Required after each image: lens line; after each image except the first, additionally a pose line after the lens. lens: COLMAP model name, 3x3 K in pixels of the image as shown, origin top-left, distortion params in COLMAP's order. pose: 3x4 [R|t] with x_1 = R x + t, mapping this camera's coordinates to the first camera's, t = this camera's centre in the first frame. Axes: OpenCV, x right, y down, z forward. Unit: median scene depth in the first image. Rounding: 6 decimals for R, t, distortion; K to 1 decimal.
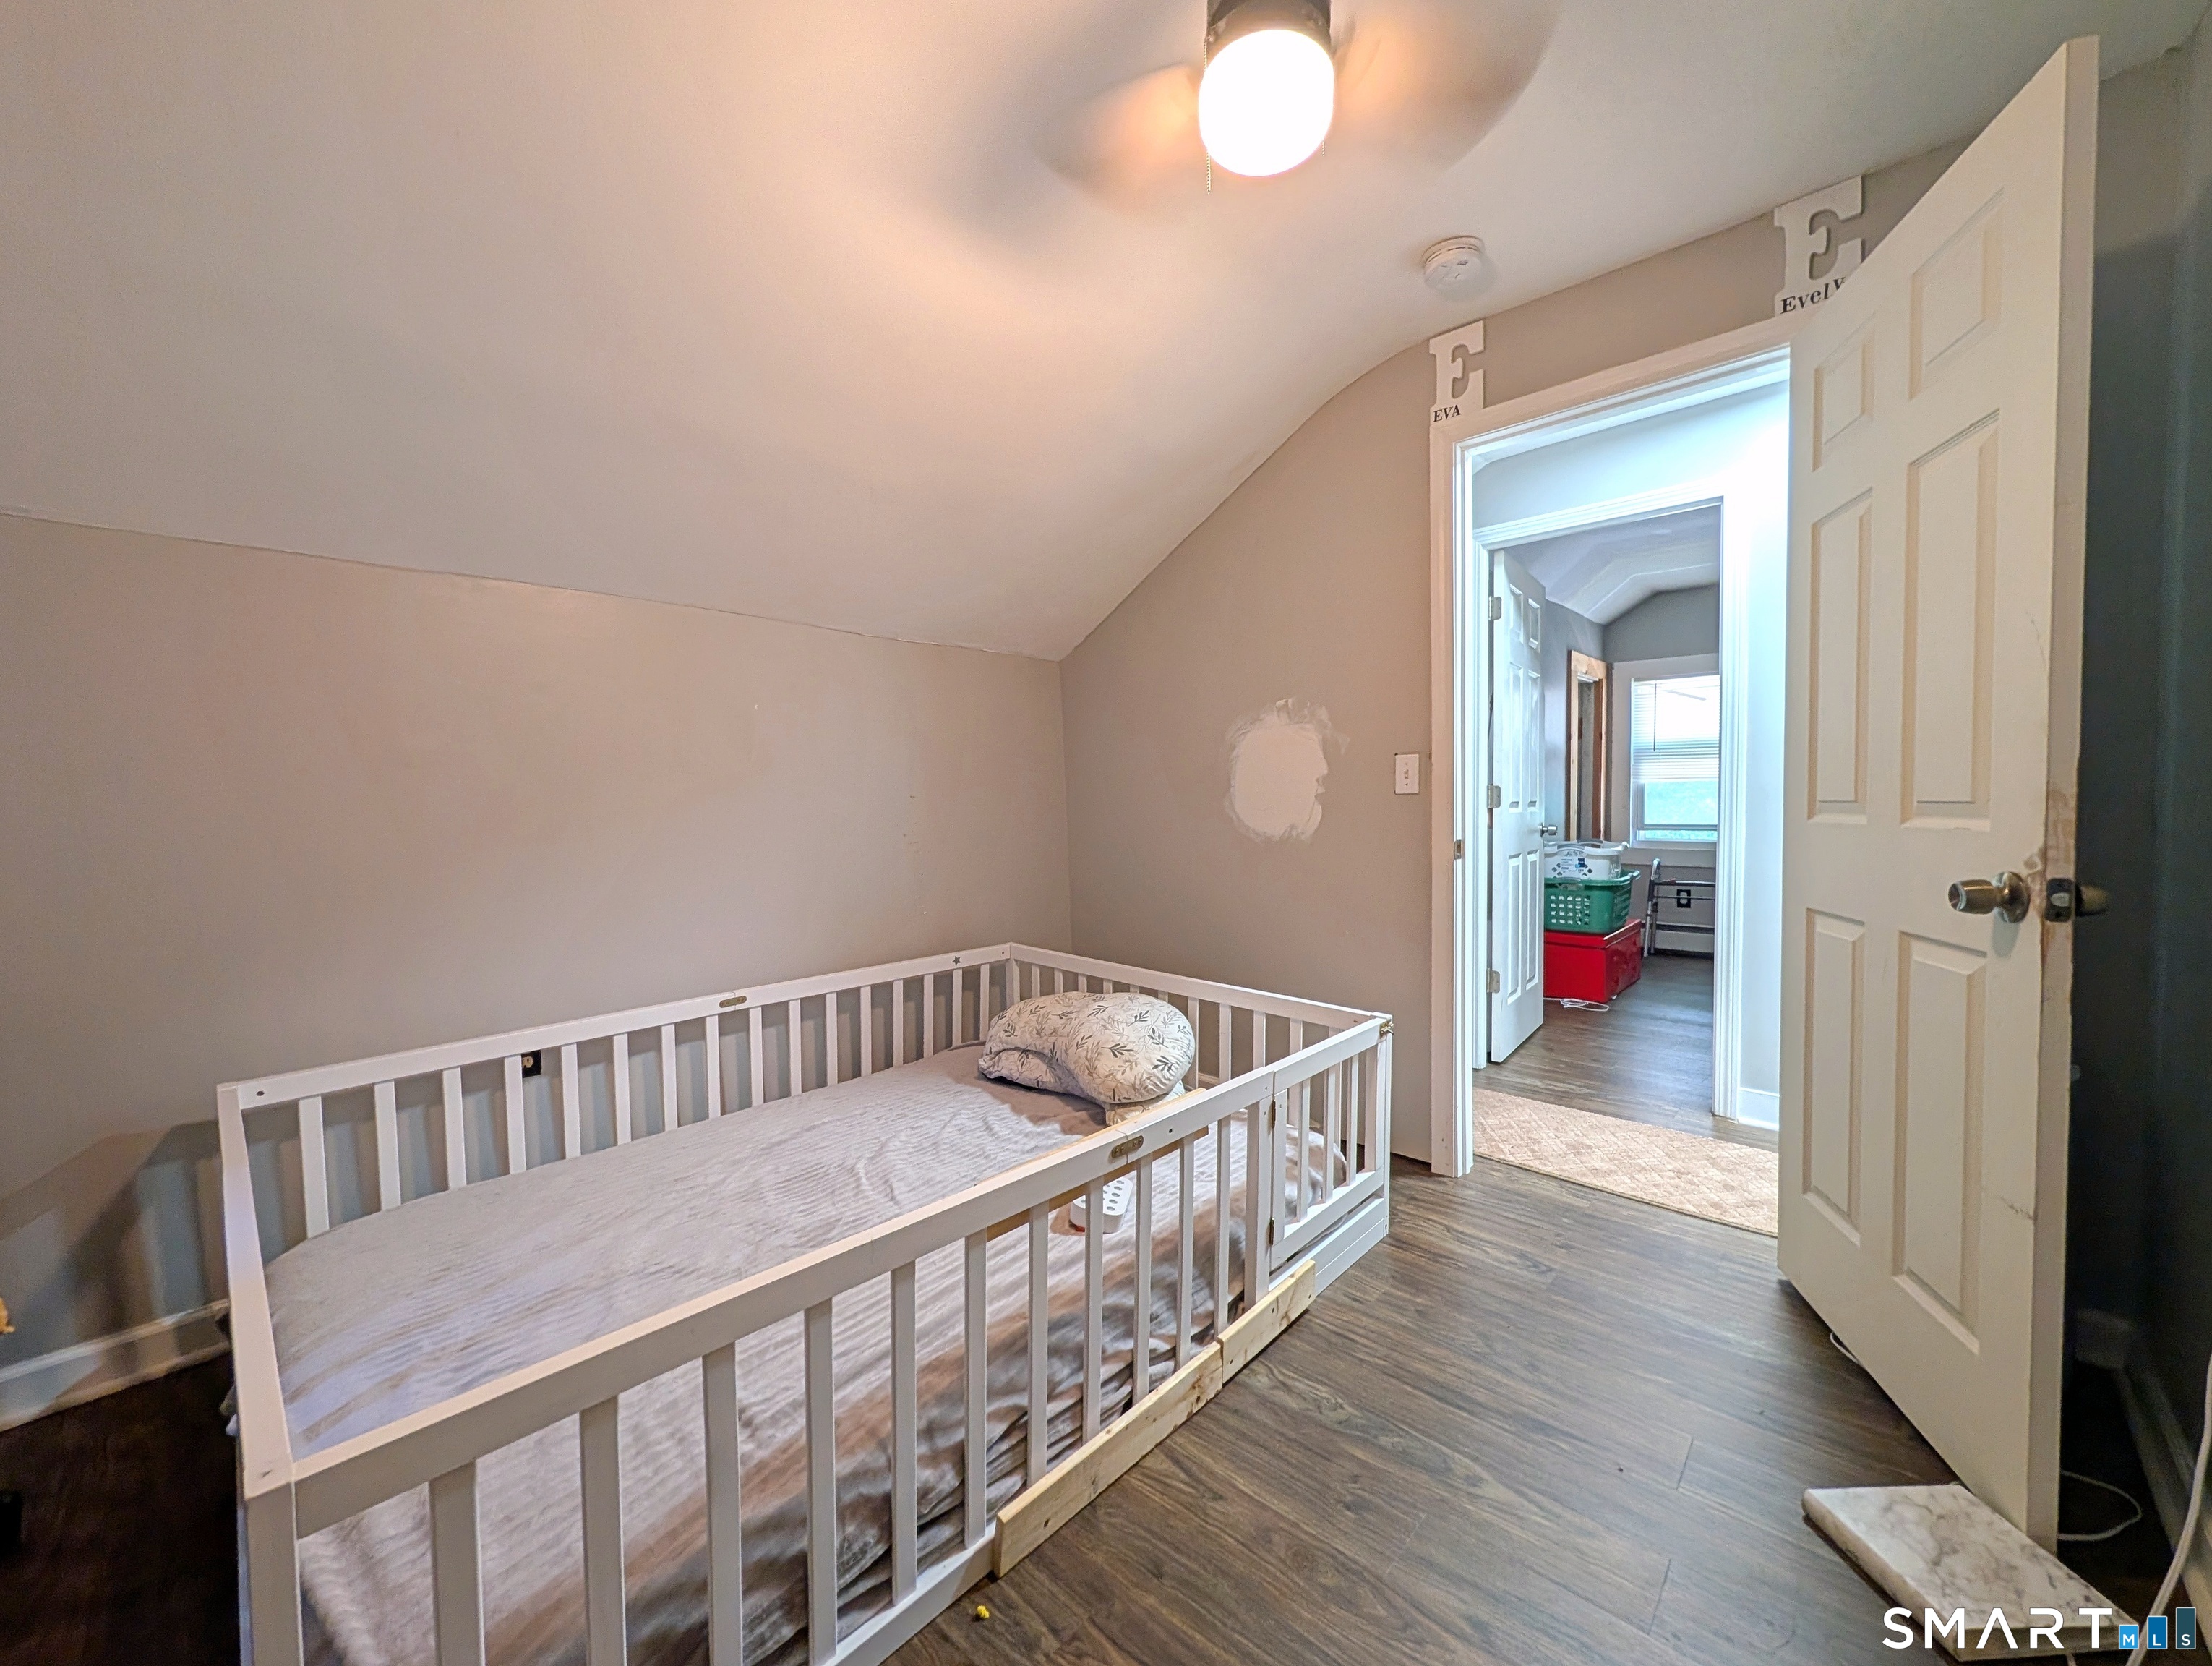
lens RADIAL K [[851.2, 0, 1093.7], [0, 851.2, 827.2], [0, 0, 1]] dist [0.001866, 0.000017]
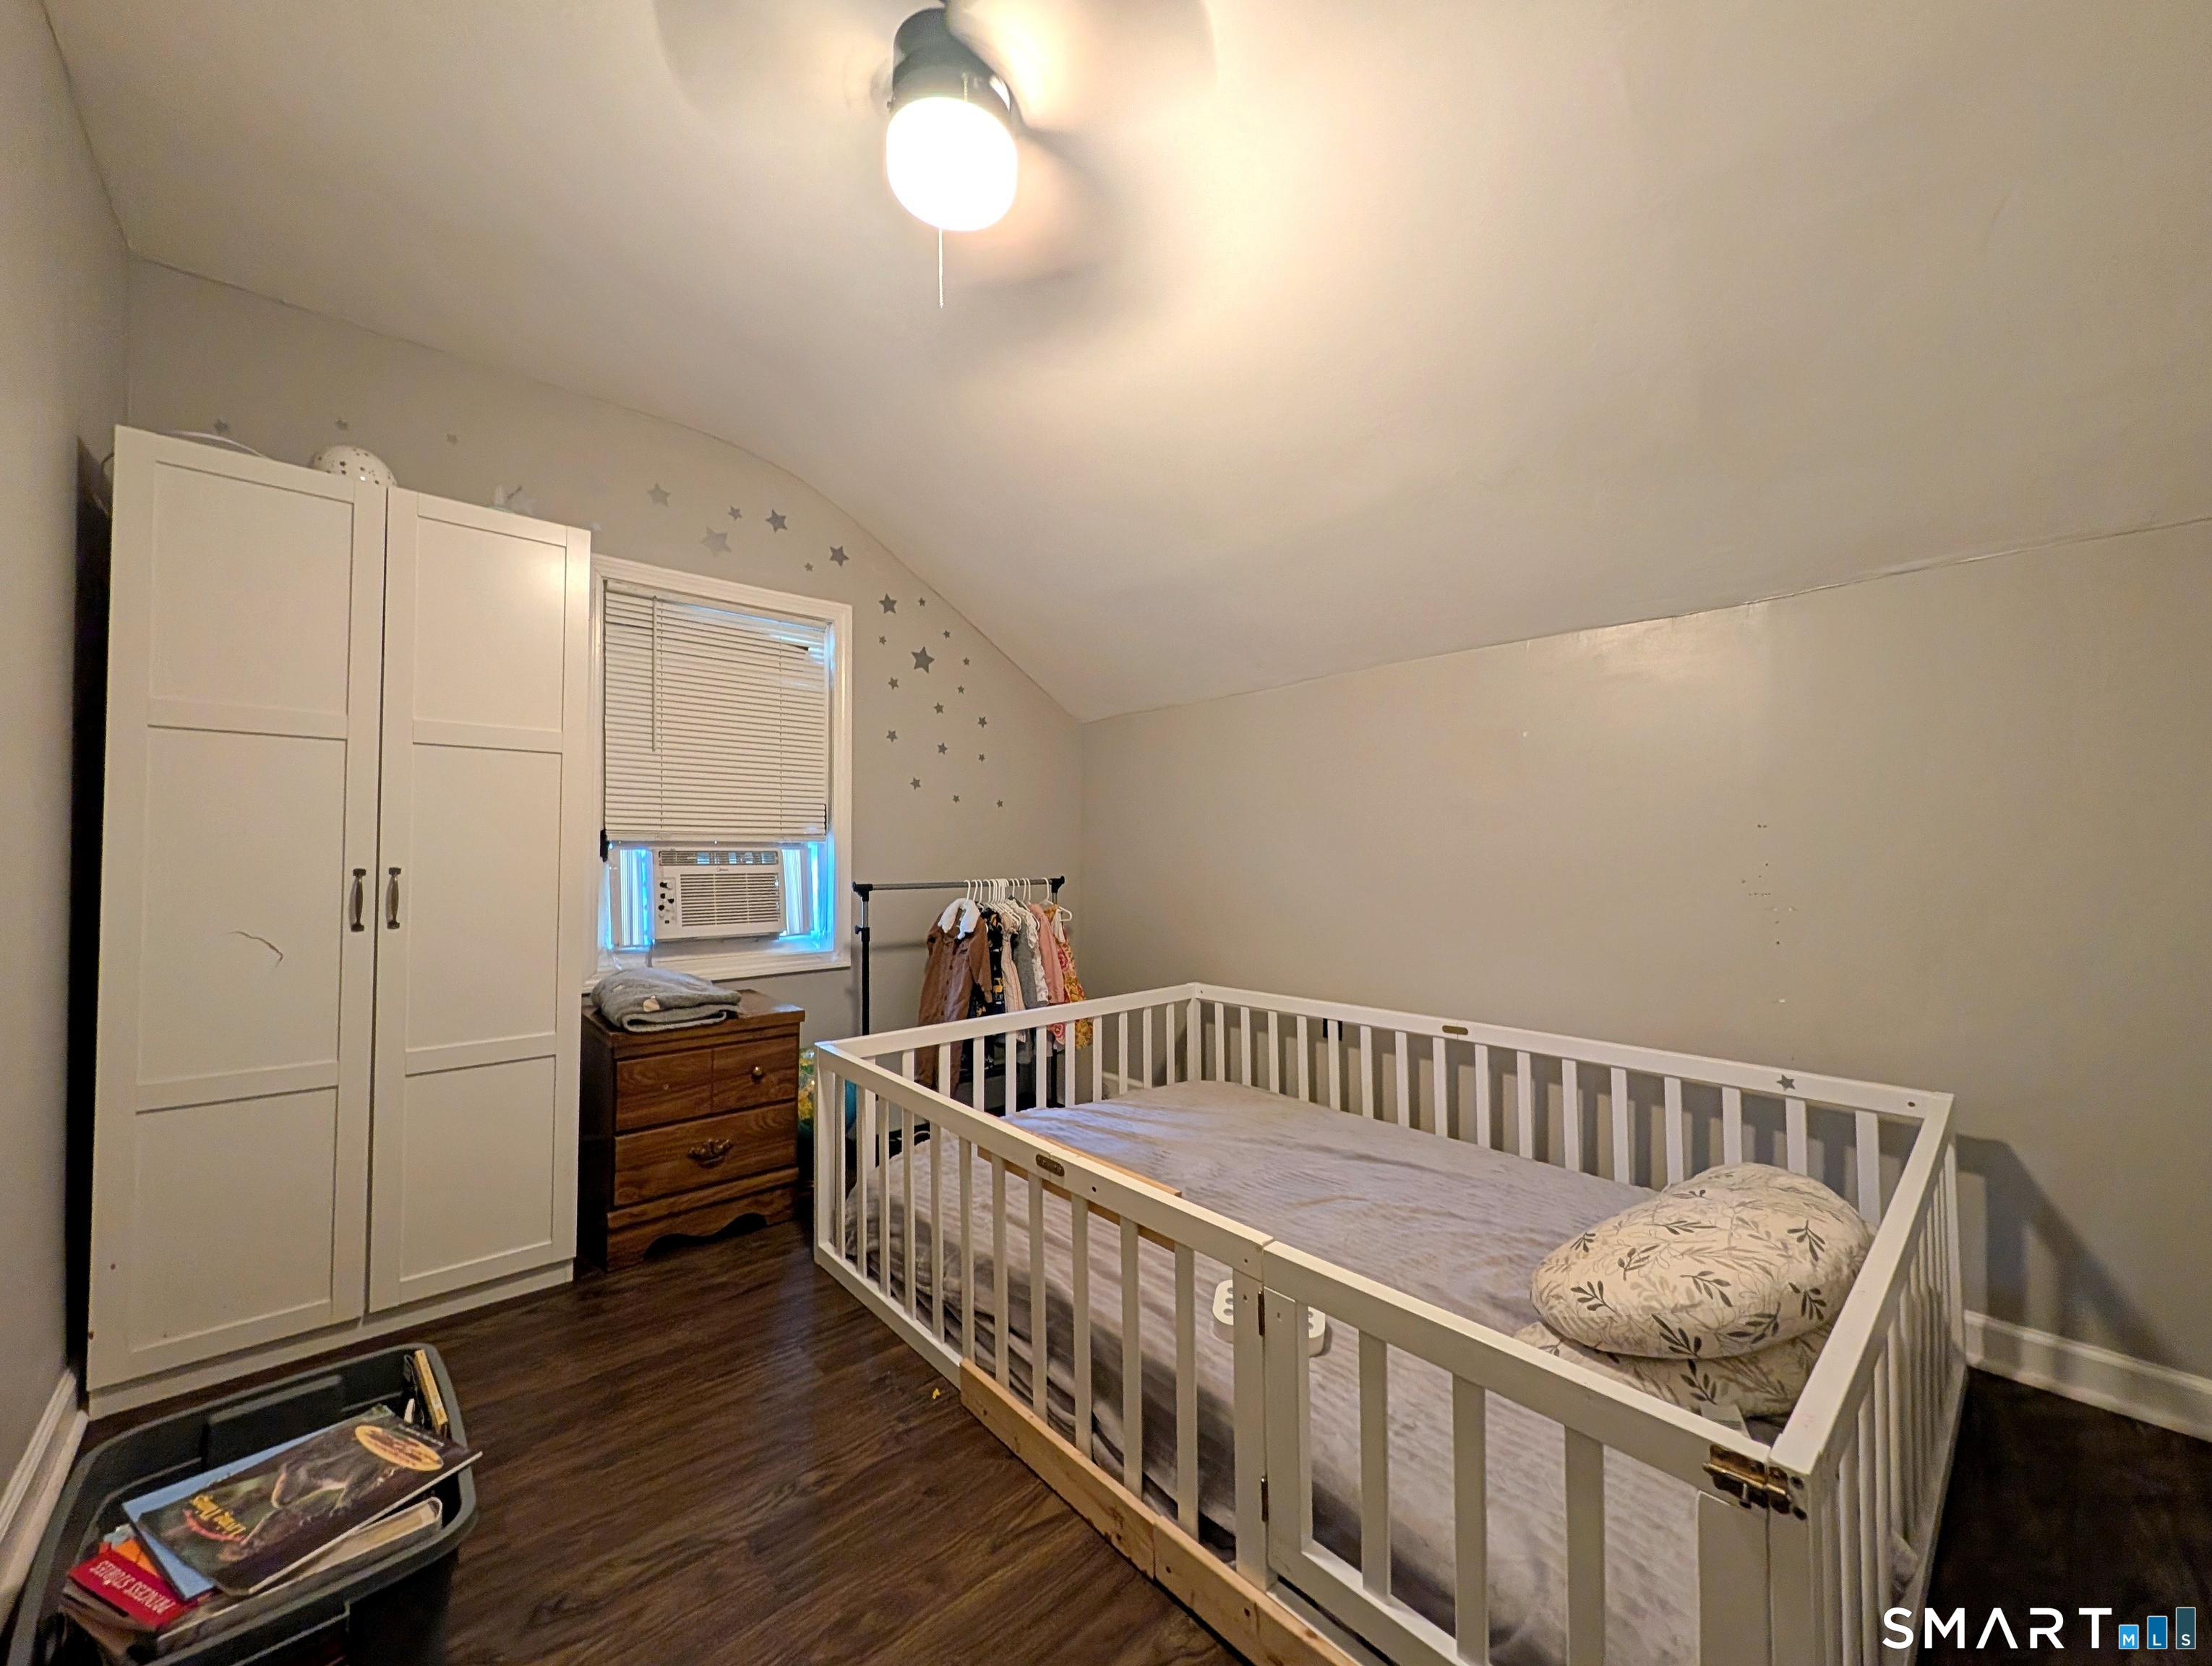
lens RADIAL K [[851.2, 0, 1095.2], [0, 851.2, 833.9], [0, 0, 1]] dist [0.001866, 0.000017]
pose [[-0.086195, -0.008873, -0.996239, 0.624963], [-0.033112, 0.999433, -0.006037, -0.006227], [0.995728, 0.032467, -0.086440, 0.668351]]
